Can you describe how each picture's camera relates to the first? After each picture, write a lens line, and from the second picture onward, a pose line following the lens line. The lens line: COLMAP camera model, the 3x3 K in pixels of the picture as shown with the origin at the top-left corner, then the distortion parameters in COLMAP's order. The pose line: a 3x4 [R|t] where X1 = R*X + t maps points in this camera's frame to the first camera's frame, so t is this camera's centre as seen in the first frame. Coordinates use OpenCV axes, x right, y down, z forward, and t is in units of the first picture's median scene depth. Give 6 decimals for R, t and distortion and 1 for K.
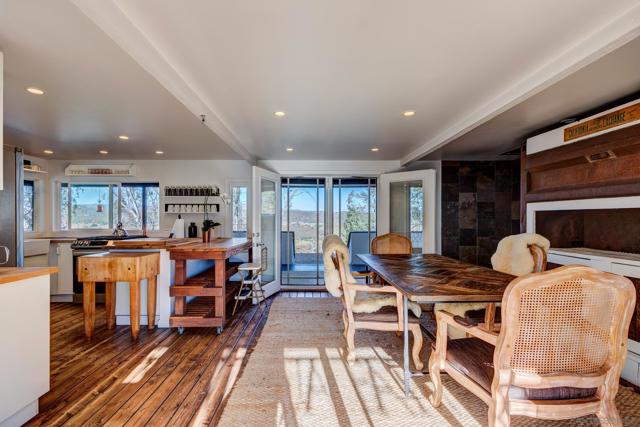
lens RADIAL K [[289.7, 0, 312.7], [0, 289.7, 217.4], [0, 0, 1]] dist [-0.001261, -0.000402]
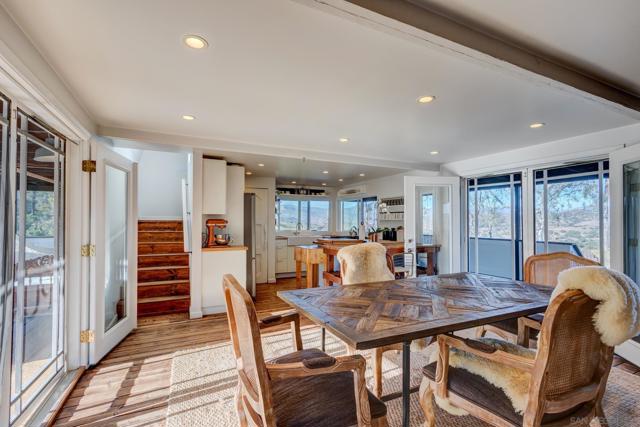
lens RADIAL K [[289.7, 0, 312.7], [0, 289.7, 217.4], [0, 0, 1]] dist [-0.001261, -0.000402]
pose [[0.415068, -0.013177, -0.909695, 0.530528], [0.001484, 0.999904, -0.013806, -0.010043], [0.909789, 0.004381, 0.415047, 0.213604]]
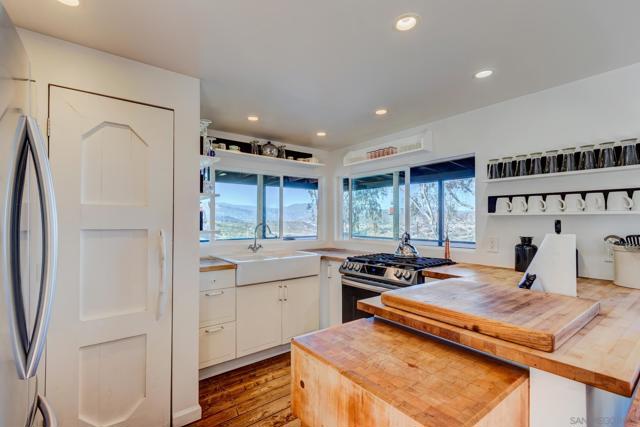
lens RADIAL K [[289.7, 0, 312.7], [0, 289.7, 217.4], [0, 0, 1]] dist [-0.001261, -0.000402]
pose [[0.596771, -0.006765, -0.802383, -0.303593], [0.001166, 0.999971, -0.007564, -0.009139], [0.802410, 0.003578, 0.596762, 0.487549]]
